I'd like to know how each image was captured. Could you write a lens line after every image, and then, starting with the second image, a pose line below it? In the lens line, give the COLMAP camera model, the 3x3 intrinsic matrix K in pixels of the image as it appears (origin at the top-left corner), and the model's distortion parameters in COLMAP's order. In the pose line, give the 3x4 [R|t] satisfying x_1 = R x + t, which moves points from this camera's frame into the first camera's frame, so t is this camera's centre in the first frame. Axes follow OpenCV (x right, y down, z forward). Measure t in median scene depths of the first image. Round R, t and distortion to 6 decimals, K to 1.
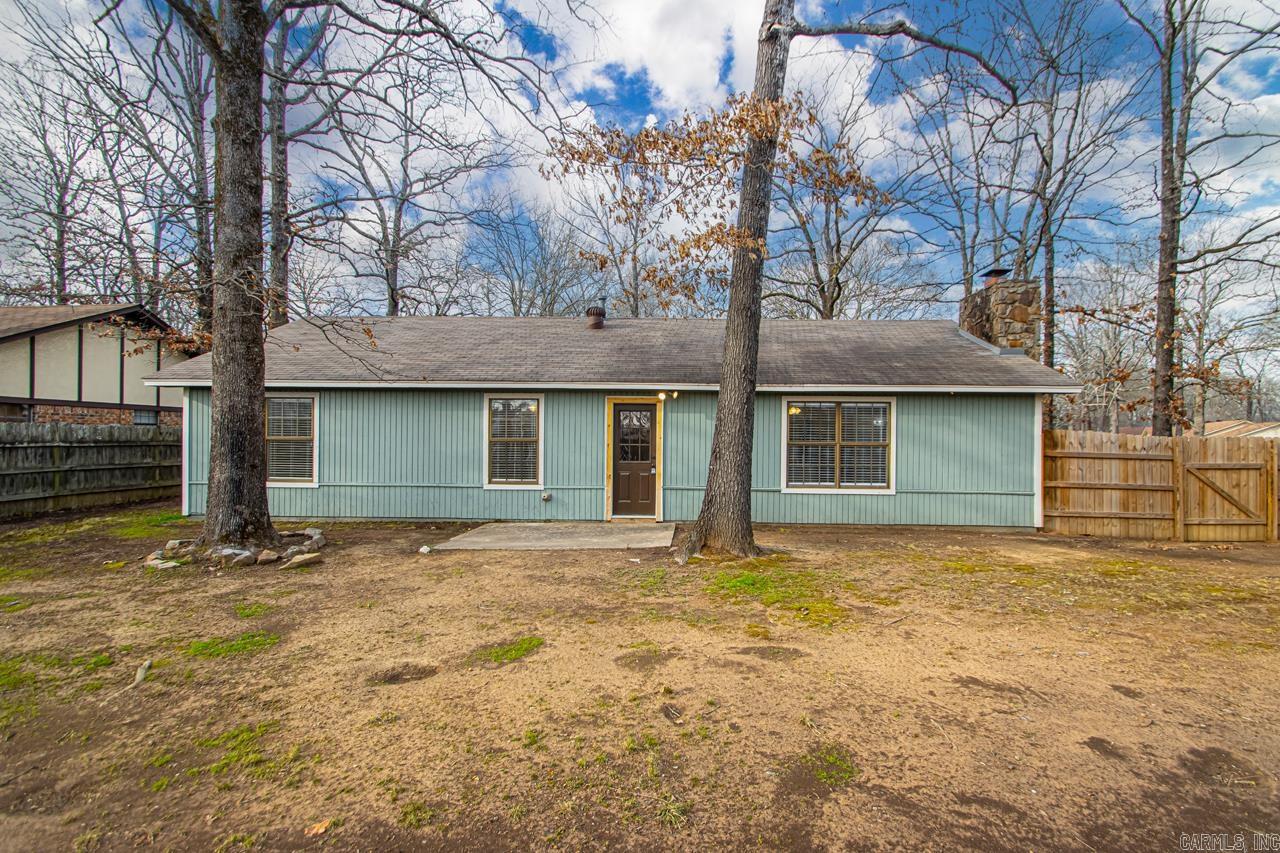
lens RADIAL K [[608.9, 0, 640.0], [0, 608.9, 426.5], [0, 0, 1]] dist [0.016762, -0.018009]
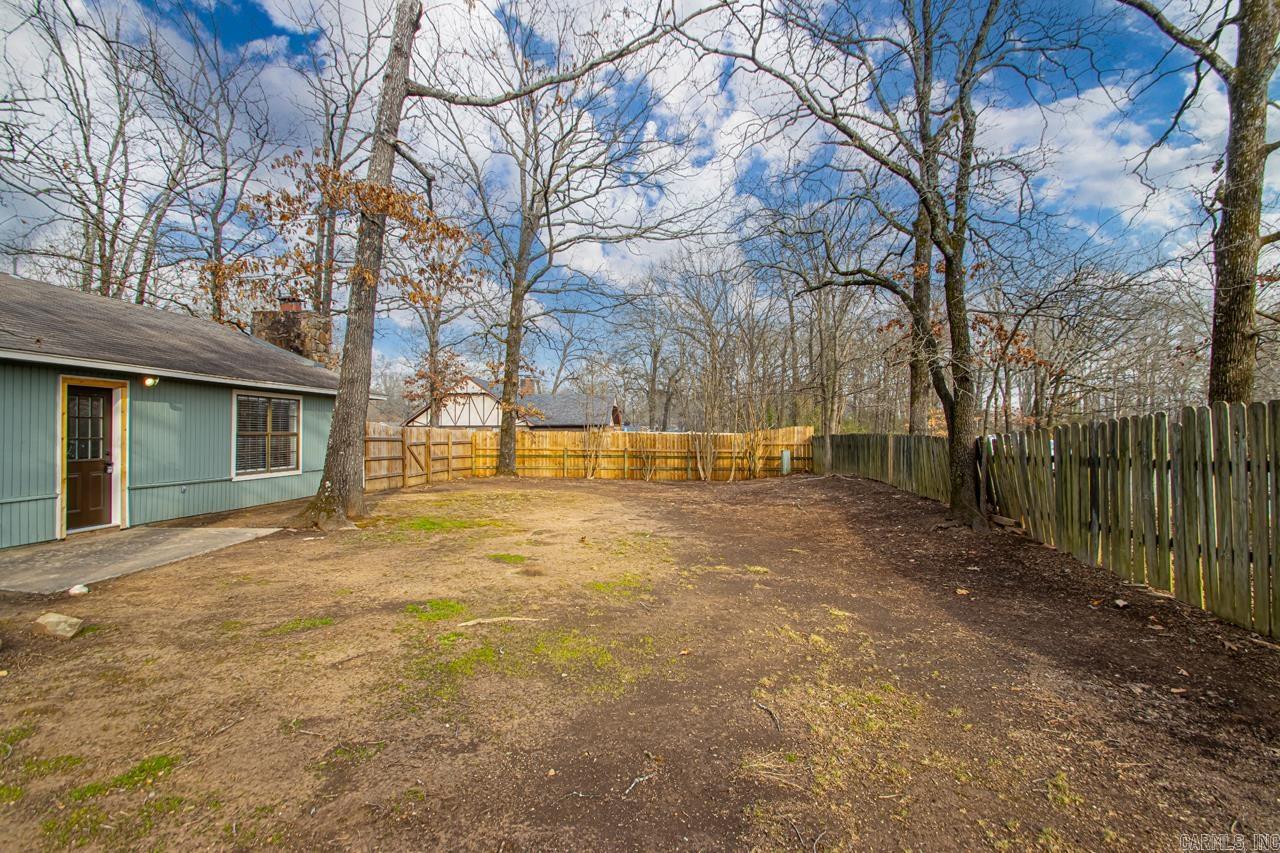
lens RADIAL K [[593.4, 0, 649.3], [0, 593.4, 424.9], [0, 0, 1]] dist [0.016073, -0.018018]
pose [[0.030998, 0.003184, 0.999514, -1.398019], [-0.016495, 0.999860, -0.002673, 0.004562], [-0.999383, -0.016404, 0.031046, 0.449783]]
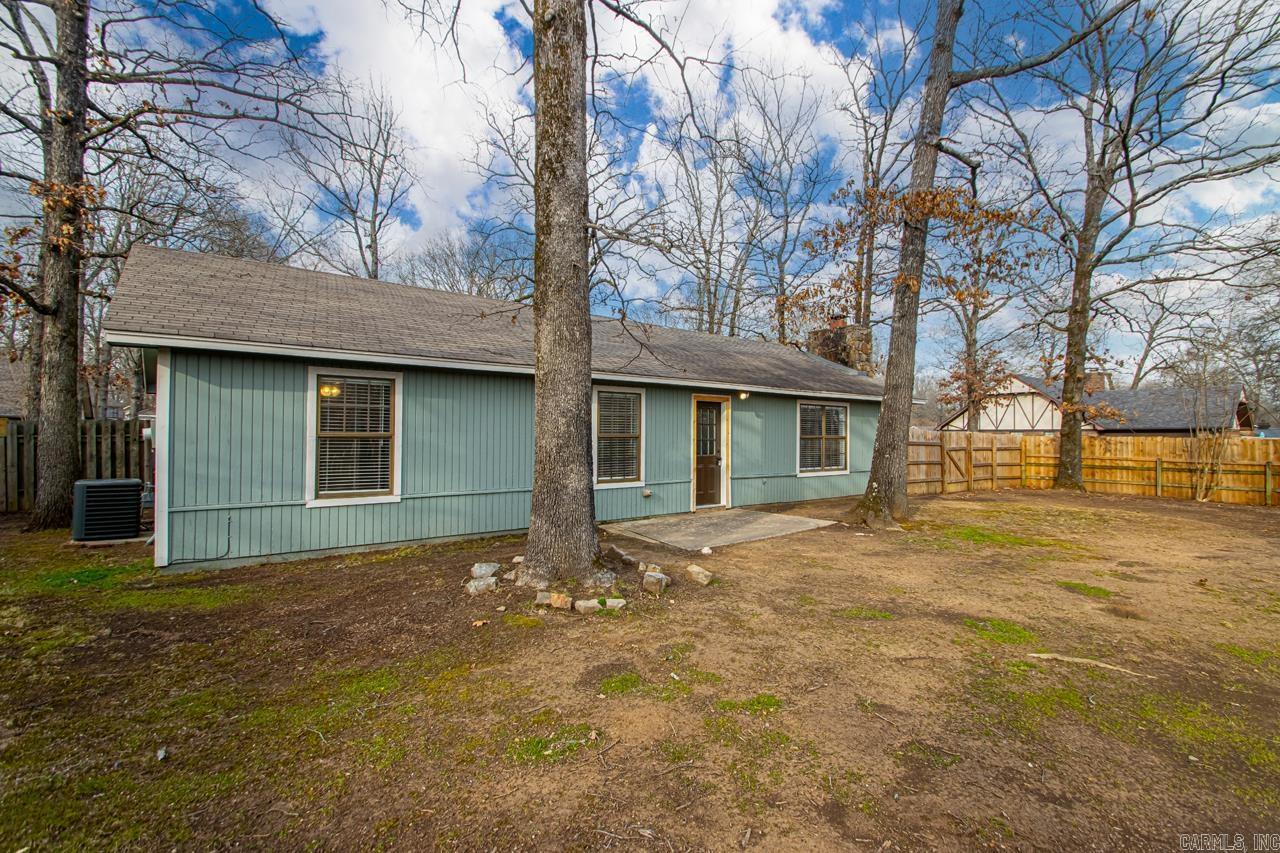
lens RADIAL K [[593.4, 0, 649.3], [0, 593.4, 424.9], [0, 0, 1]] dist [0.016073, -0.018018]
pose [[0.765428, 0.006465, 0.643489, -1.412012], [-0.010388, 0.999943, 0.002311, 0.004780], [-0.643438, -0.008454, 0.765452, 0.476421]]
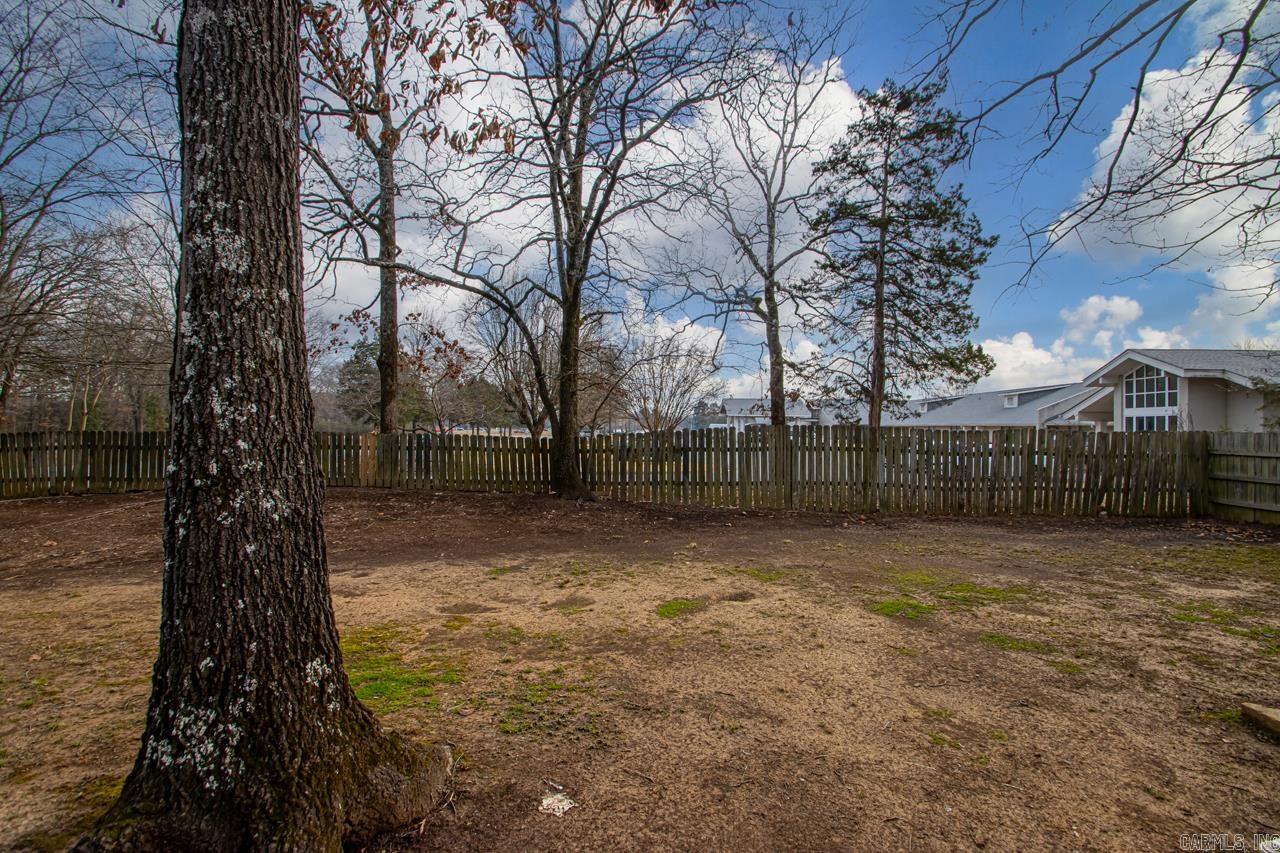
lens RADIAL K [[608.9, 0, 640.0], [0, 608.9, 426.5], [0, 0, 1]] dist [0.016762, -0.018009]
pose [[-0.998118, -0.021568, -0.057401, -0.040627], [-0.020494, 0.999605, -0.019226, 0.016135], [0.057793, -0.018013, -0.998166, 1.748750]]
